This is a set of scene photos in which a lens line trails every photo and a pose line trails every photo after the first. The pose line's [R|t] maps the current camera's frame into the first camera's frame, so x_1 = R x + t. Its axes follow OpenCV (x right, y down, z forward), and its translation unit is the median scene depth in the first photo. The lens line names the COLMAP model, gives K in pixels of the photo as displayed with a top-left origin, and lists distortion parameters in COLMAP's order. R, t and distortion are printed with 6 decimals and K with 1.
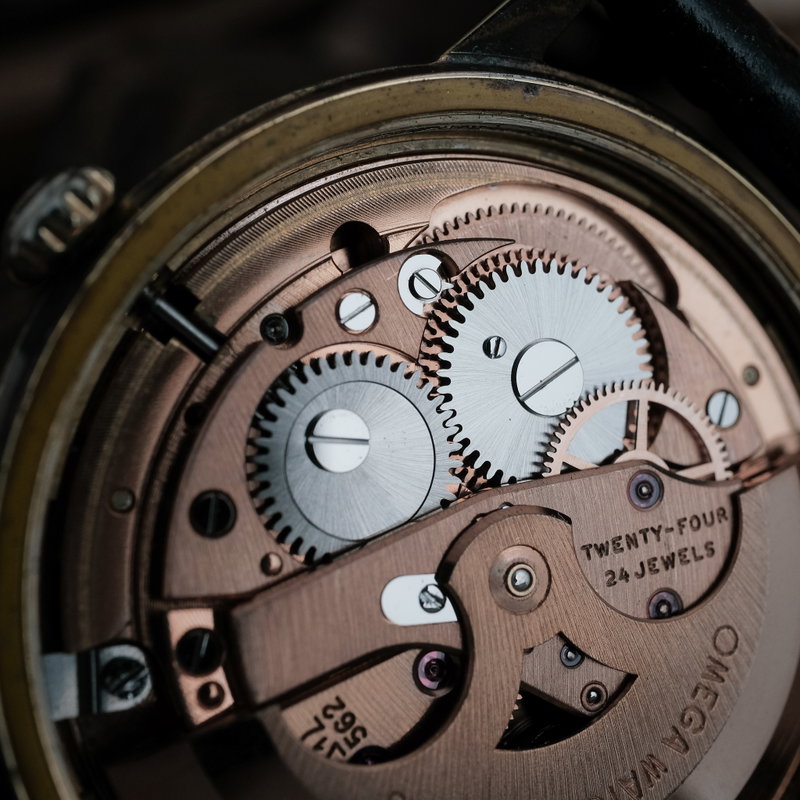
lens RADIAL K [[1395.0, 0, 397.6], [0, 1395.0, 404.6], [0, 0, 1]] dist [0.064861, 0.000000]
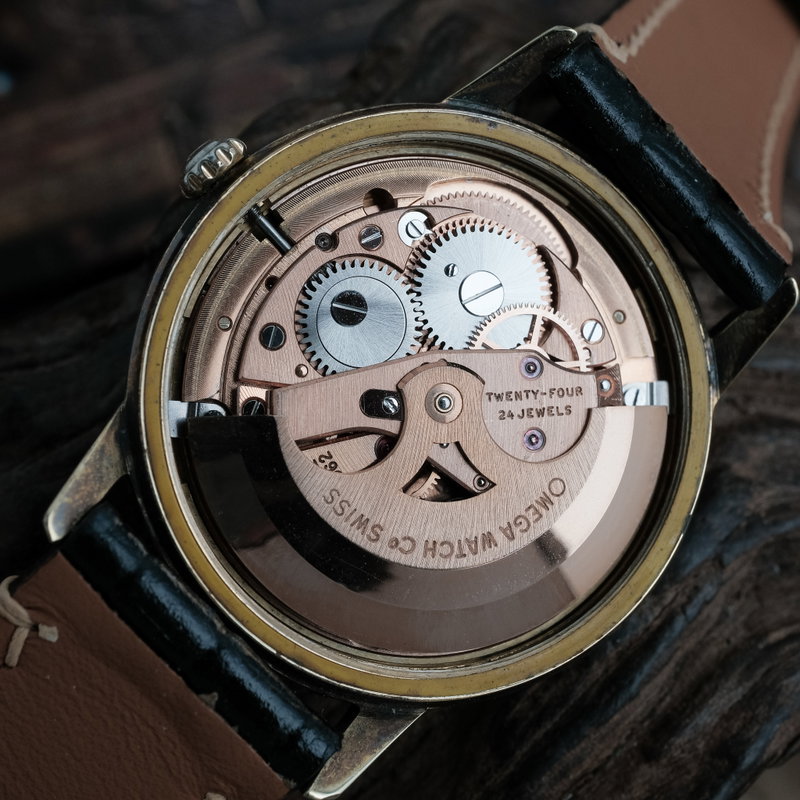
lens RADIAL K [[1395.0, 0, 400.7], [0, 1395.0, 397.8], [0, 0, 1]] dist [0.064861, 0.000000]
pose [[0.983479, 0.129173, -0.126824, 0.246270], [-0.136107, 0.989550, -0.047591, 0.203120], [0.119351, 0.064066, 0.990783, -0.689295]]
